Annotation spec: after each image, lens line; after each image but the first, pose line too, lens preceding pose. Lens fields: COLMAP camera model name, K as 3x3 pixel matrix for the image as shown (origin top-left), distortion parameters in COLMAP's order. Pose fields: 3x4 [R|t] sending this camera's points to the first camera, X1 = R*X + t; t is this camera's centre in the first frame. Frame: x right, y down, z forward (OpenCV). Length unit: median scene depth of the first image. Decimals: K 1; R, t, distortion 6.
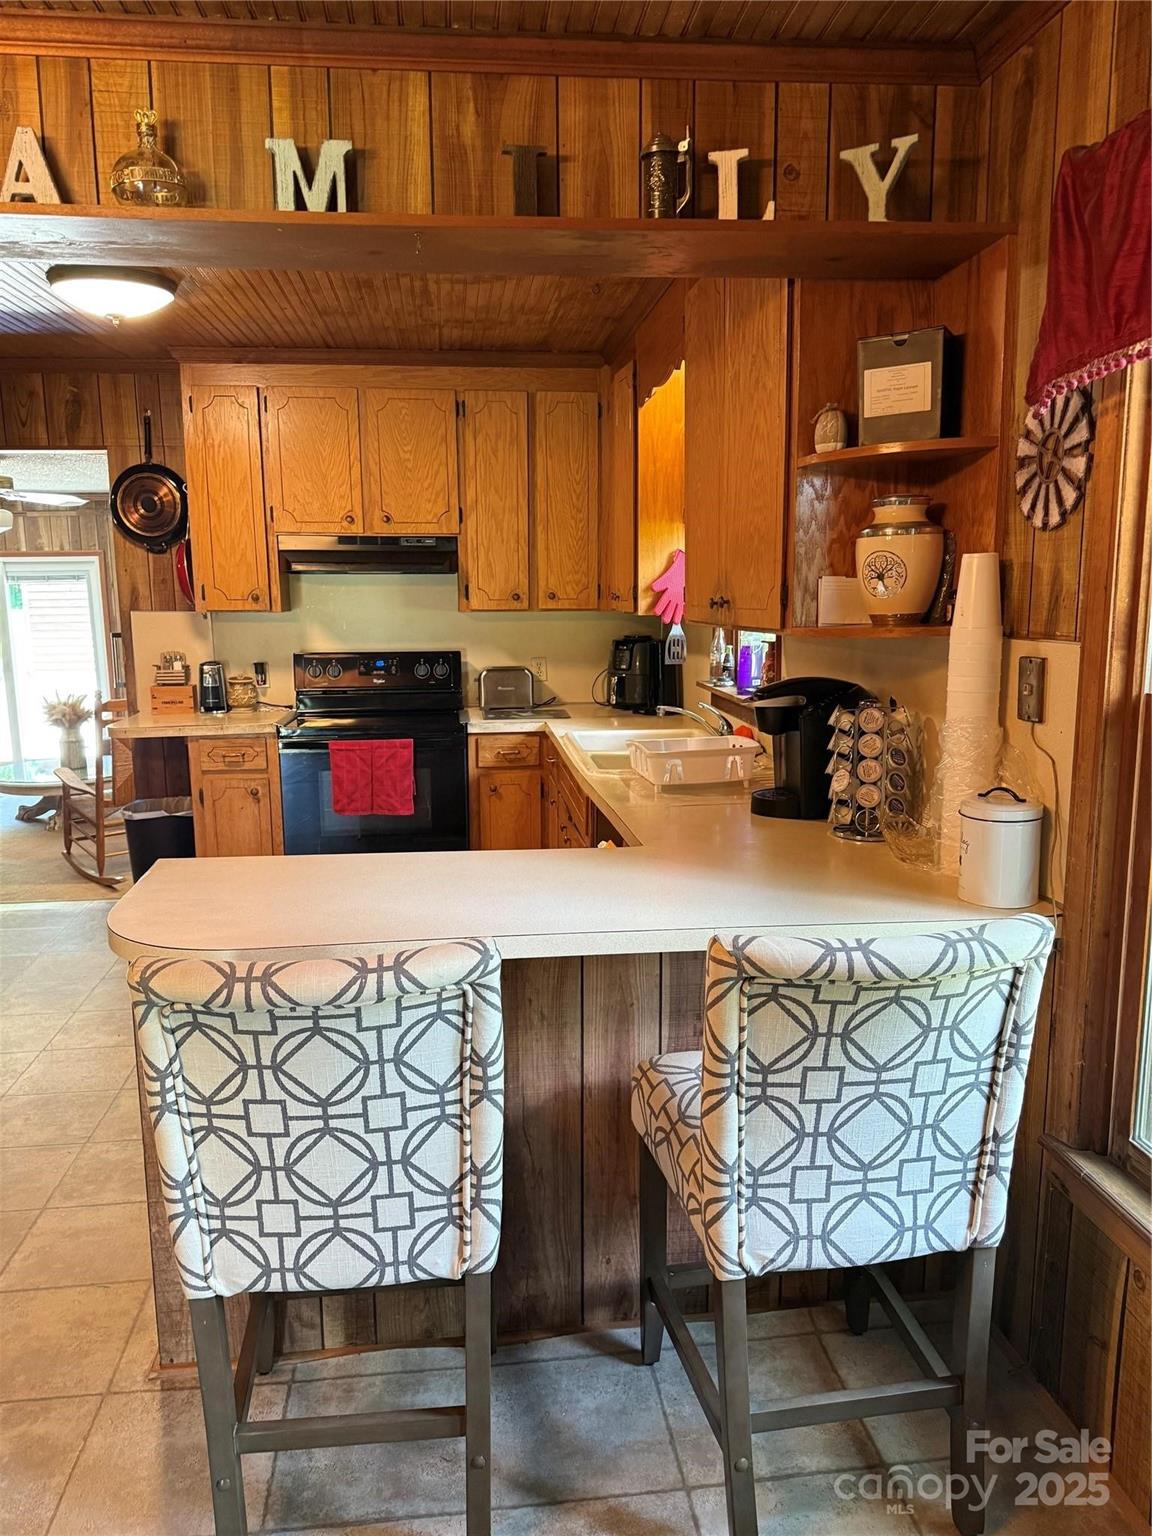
lens RADIAL K [[1083.1, 0, 560.4], [0, 1083.1, 775.6], [0, 0, 1]] dist [0.053408, -0.050627]
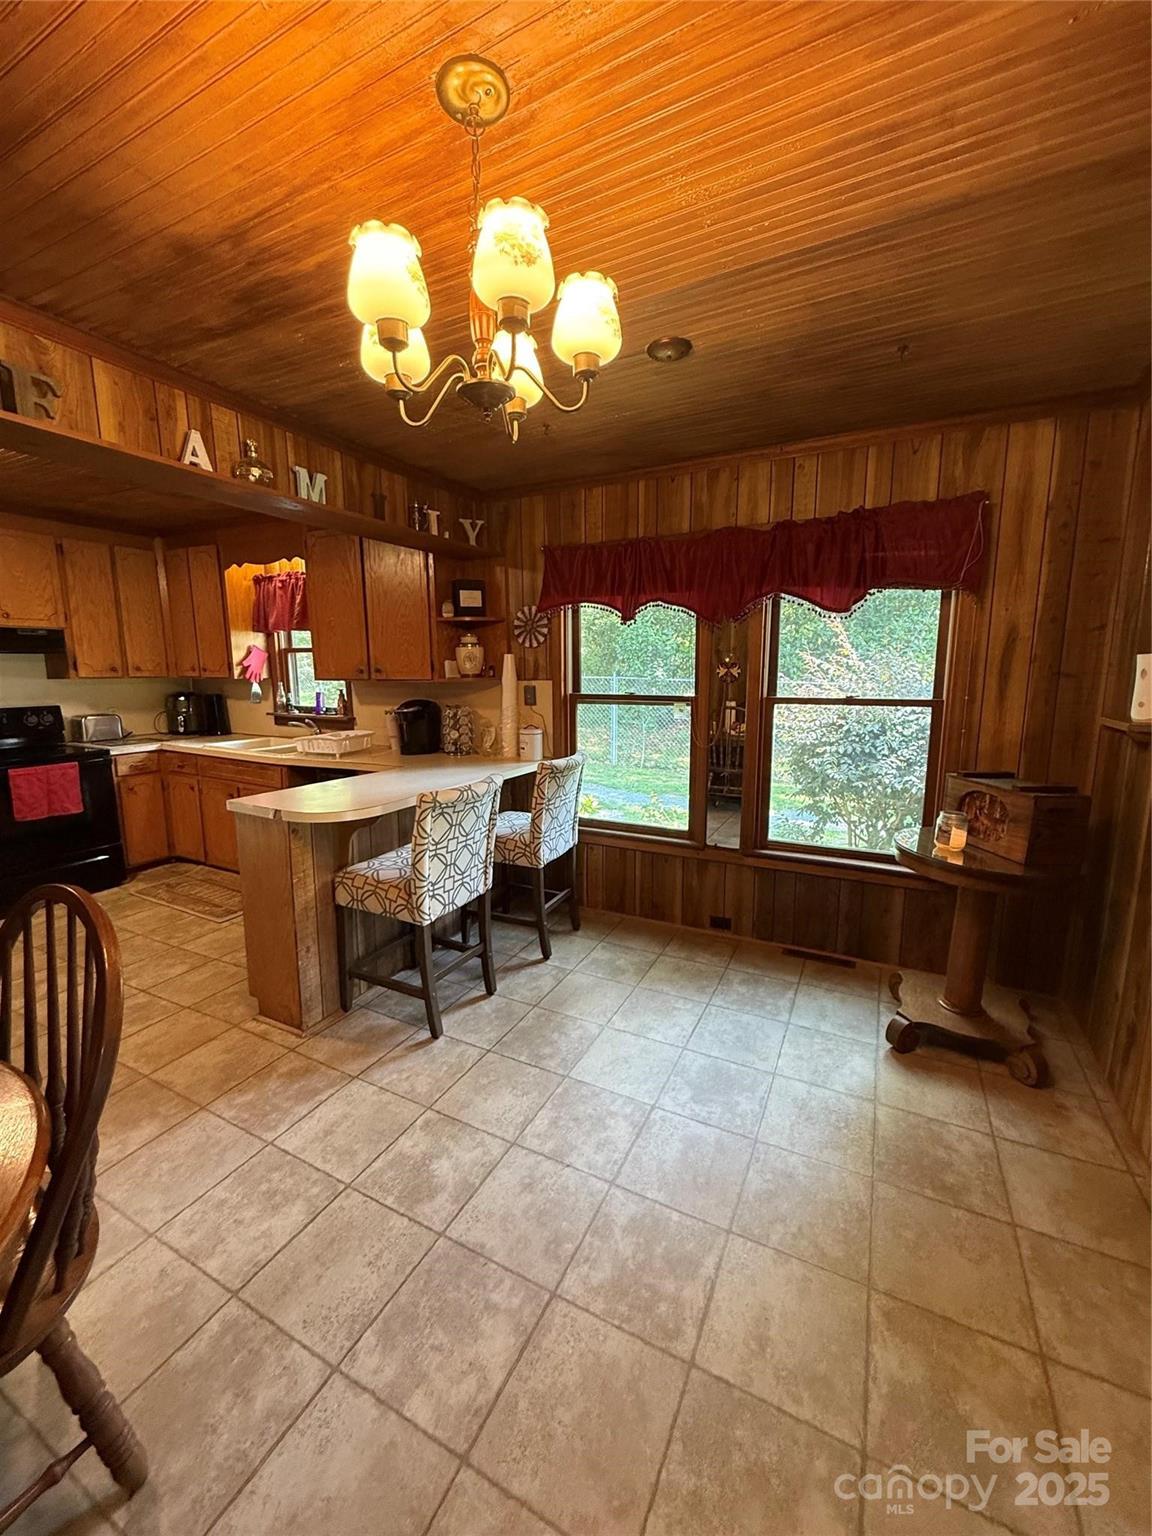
lens RADIAL K [[614.7, 0, 577.3], [0, 614.7, 764.4], [0, 0, 1]] dist [0.001549, 0.000106]
pose [[0.549115, -0.121912, 0.826807, -1.019019], [0.138684, 0.988879, 0.053704, 0.045436], [-0.824160, 0.085176, 0.559915, -0.140770]]
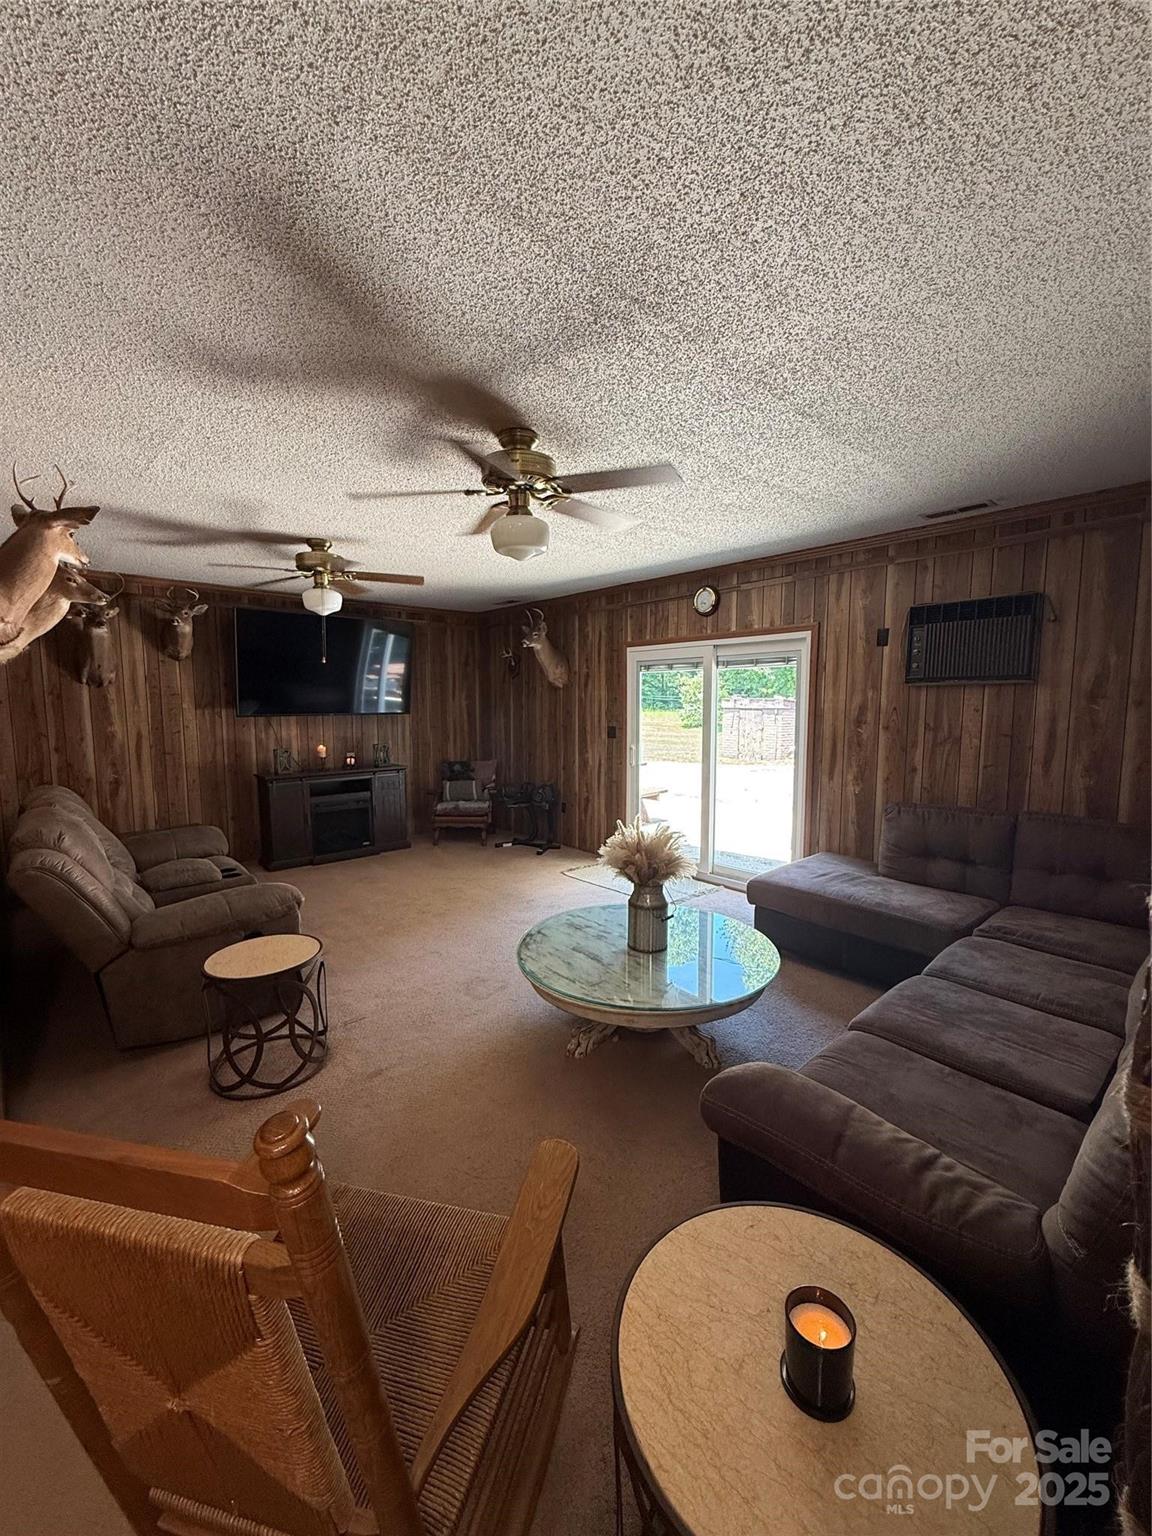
lens RADIAL K [[614.7, 0, 577.3], [0, 614.7, 764.4], [0, 0, 1]] dist [0.001549, 0.000106]
pose [[0.586848, 0.096699, -0.803902, -0.815311], [-0.143500, 0.989547, 0.014274, -0.451424], [0.796879, 0.106983, 0.594591, 3.122286]]
